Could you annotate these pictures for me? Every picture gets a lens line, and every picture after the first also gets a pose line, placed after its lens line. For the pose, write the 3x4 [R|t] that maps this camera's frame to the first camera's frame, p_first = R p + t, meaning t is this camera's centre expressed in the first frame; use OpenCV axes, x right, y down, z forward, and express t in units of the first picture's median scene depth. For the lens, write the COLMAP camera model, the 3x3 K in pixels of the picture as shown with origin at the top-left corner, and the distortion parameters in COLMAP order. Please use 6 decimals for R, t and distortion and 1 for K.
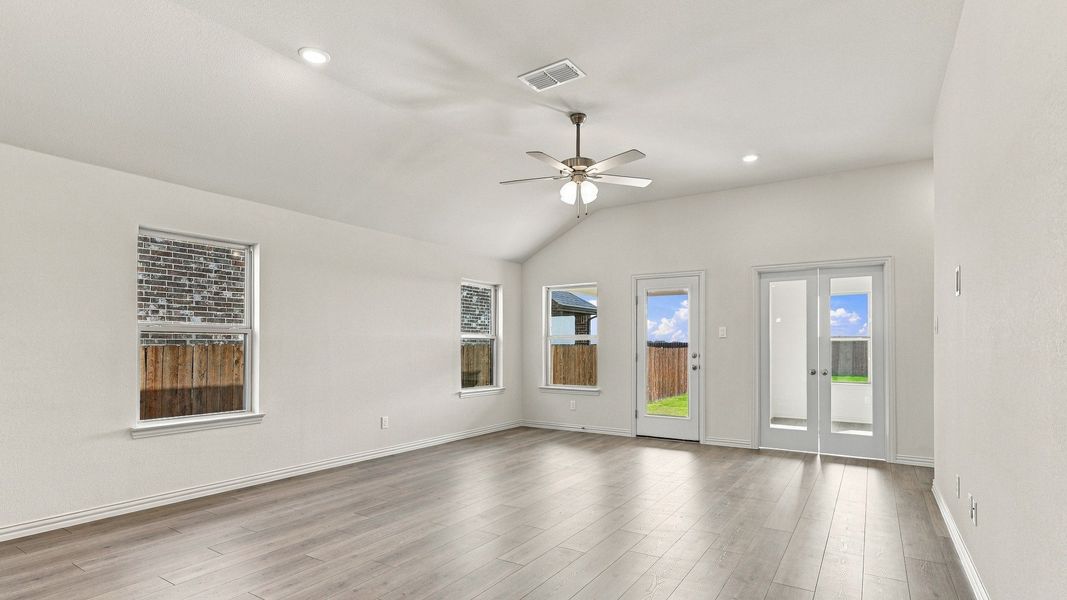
lens RADIAL K [[527.5, 0, 545.6], [0, 527.5, 343.1], [0, 0, 1]] dist [0.007109, -0.001305]
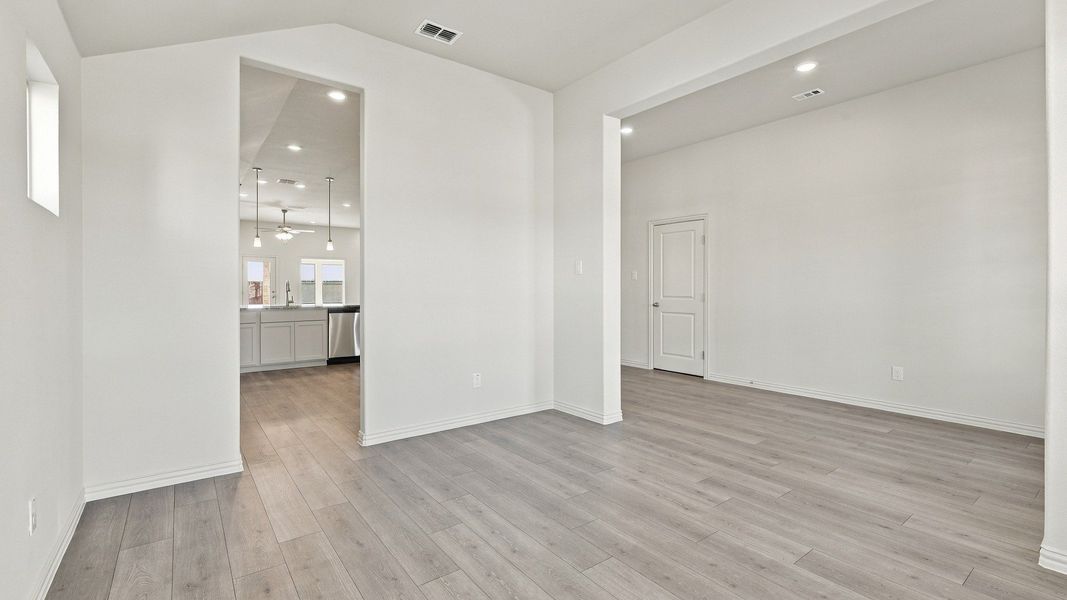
lens RADIAL K [[472.8, 0, 547.1], [0, 472.8, 292.5], [0, 0, 1]] dist [0.003490, 0.001820]
pose [[0.338222, -0.012033, 0.940989, -1.574327], [-0.001742, 0.999909, 0.013413, -0.003582], [-0.941065, -0.006176, 0.338170, -1.051158]]
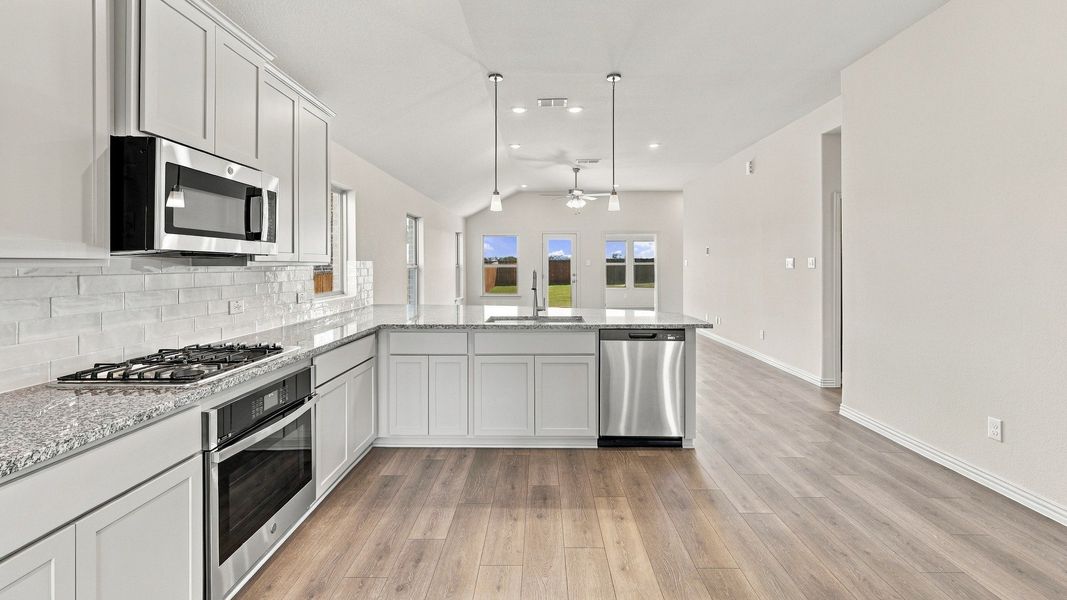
lens RADIAL K [[472.8, 0, 547.5], [0, 472.8, 263.7], [0, 0, 1]] dist [0.003490, 0.001820]
pose [[0.839198, -0.005258, 0.543801, -0.907421], [0.003504, 0.999985, 0.004261, -0.030783], [-0.543815, -0.001671, 0.839204, -0.495050]]
